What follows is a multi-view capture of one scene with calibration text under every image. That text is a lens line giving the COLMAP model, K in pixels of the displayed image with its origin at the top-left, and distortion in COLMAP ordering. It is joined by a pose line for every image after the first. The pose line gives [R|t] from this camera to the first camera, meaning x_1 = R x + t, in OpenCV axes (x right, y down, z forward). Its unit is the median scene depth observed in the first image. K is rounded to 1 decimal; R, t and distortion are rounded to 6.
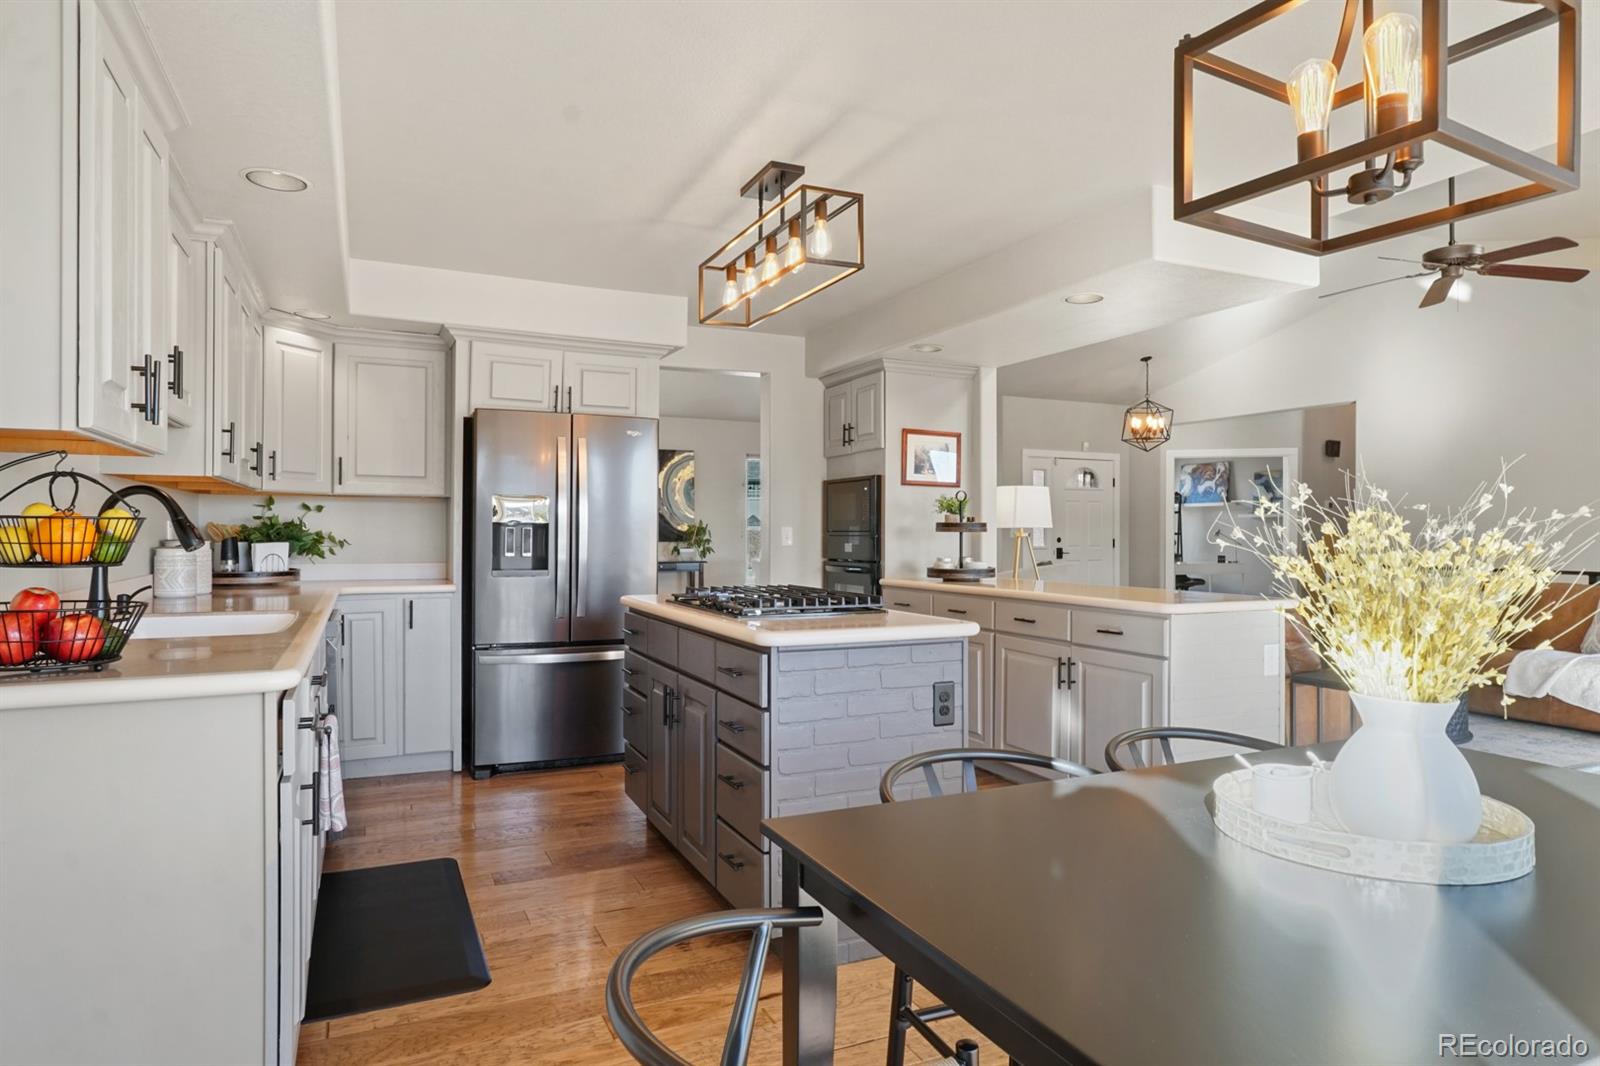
lens RADIAL K [[918.2, 0, 800.0], [0, 918.2, 533.0], [0, 0, 1]] dist [-0.002275, -0.000162]
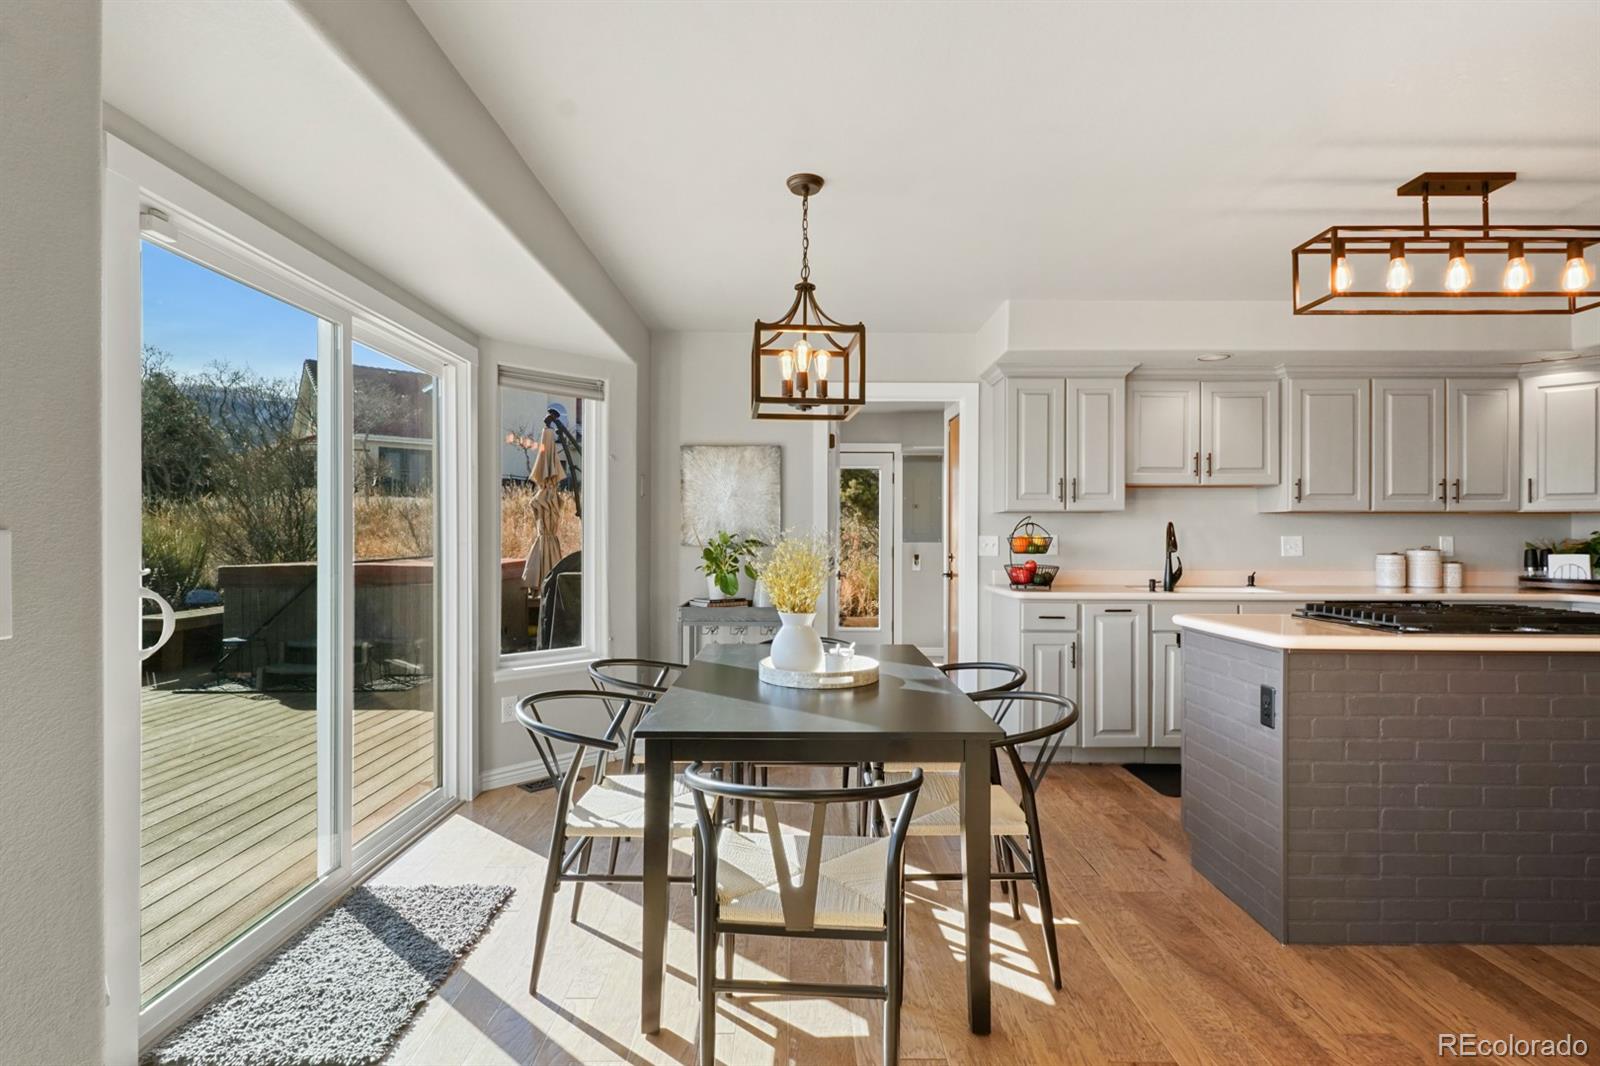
lens RADIAL K [[768.8, 0, 800.0], [0, 768.8, 533.0], [0, 0, 1]] dist [-0.047918, 0.010626]
pose [[-0.426700, -0.005340, -0.904377, 0.861770], [-0.007344, 0.999970, -0.002440, -0.008969], [0.904363, 0.005601, -0.426727, 0.635881]]
